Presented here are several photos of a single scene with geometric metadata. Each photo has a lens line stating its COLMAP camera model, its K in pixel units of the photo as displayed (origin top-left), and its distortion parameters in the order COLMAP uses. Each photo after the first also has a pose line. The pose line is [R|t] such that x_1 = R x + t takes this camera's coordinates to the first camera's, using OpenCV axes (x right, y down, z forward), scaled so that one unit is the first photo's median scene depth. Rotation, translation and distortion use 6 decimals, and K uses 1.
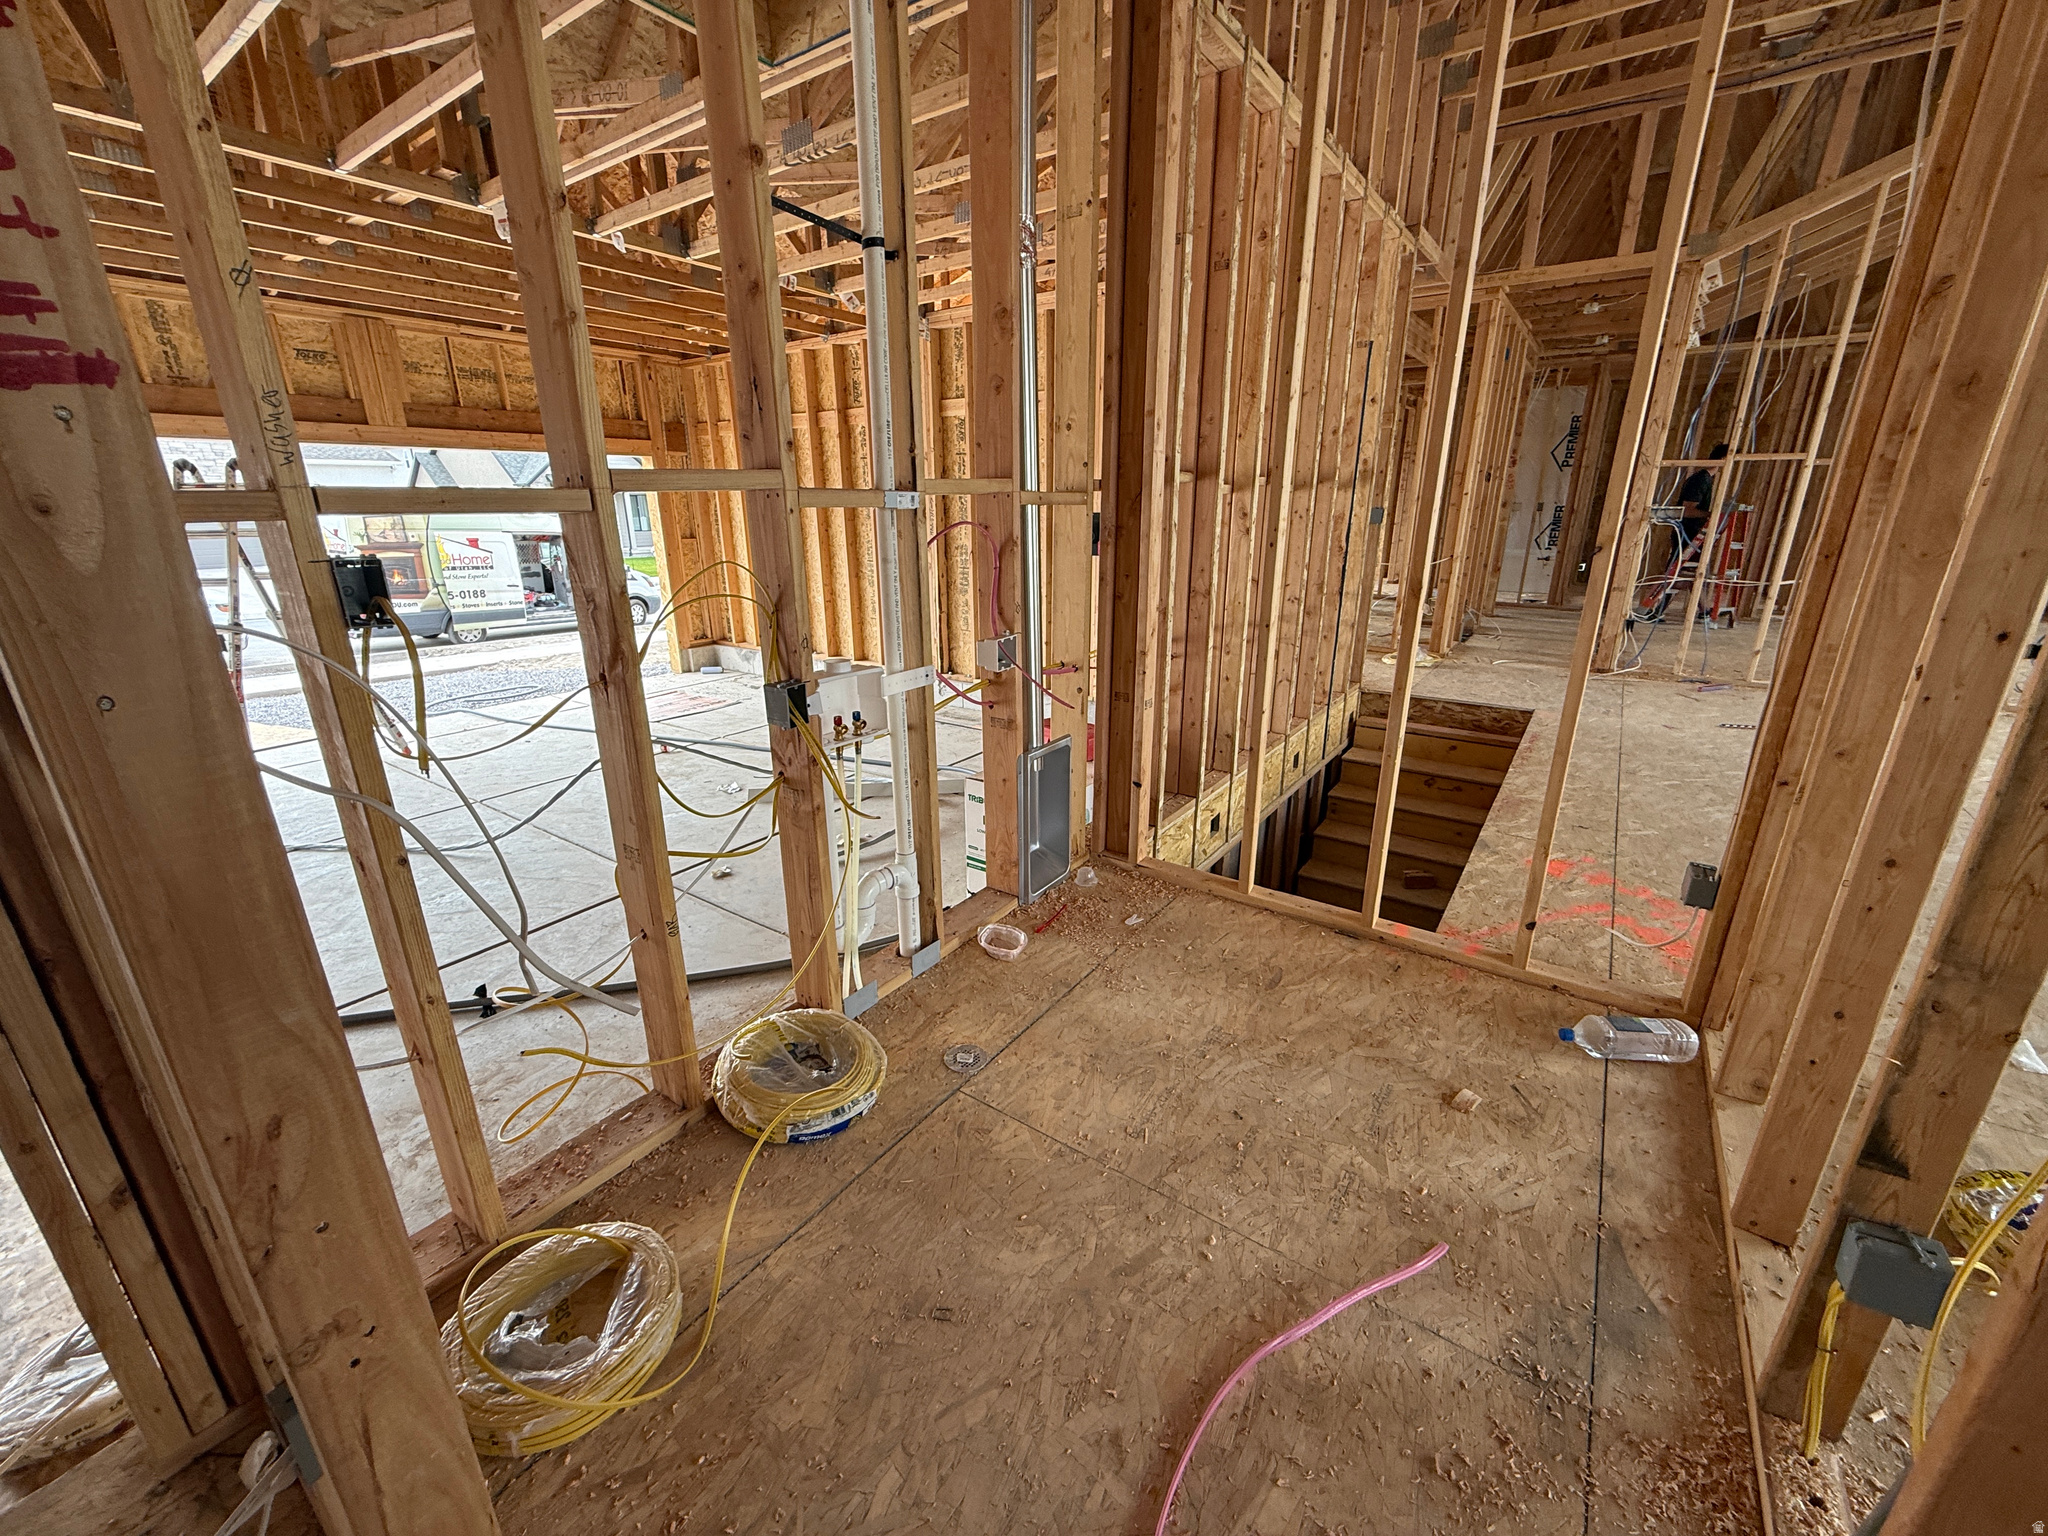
lens RADIAL K [[813.5, 0, 1030.7], [0, 813.5, 771.3], [0, 0, 1]] dist [-0.000257, 0.000049]
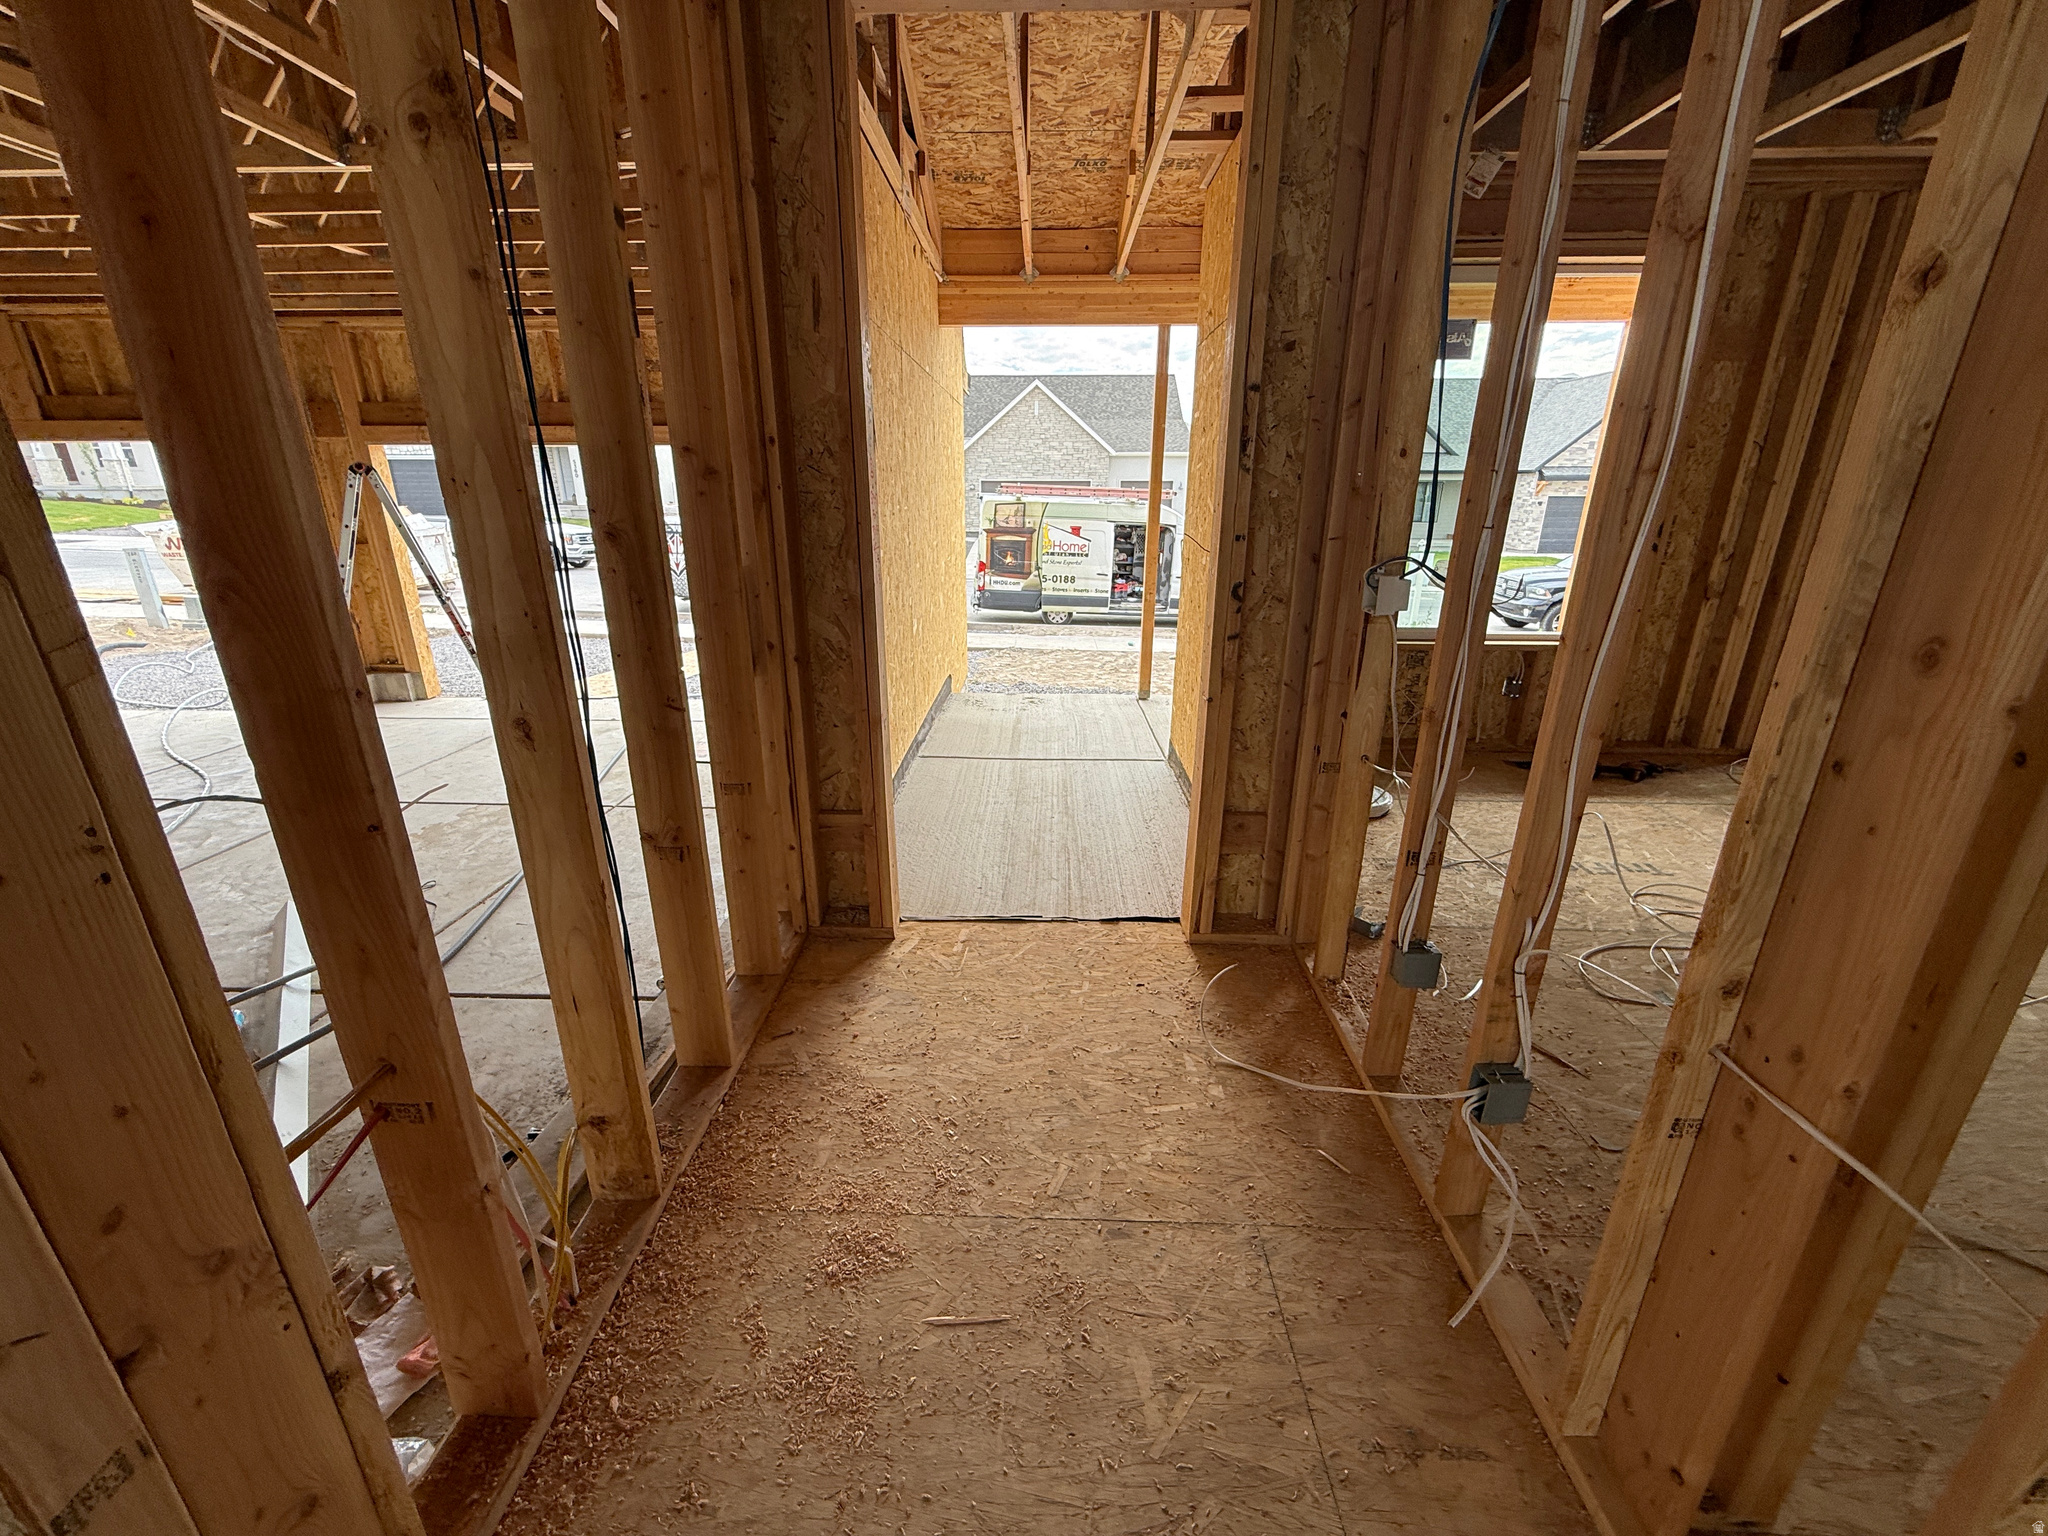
lens RADIAL K [[813.5, 0, 1023.7], [0, 813.5, 775.3], [0, 0, 1]] dist [-0.000257, 0.000049]
pose [[0.558070, 0.271808, -0.784015, 0.183073], [-0.270486, 0.952812, 0.137793, -0.107956], [0.784472, 0.135167, 0.605255, 0.359650]]
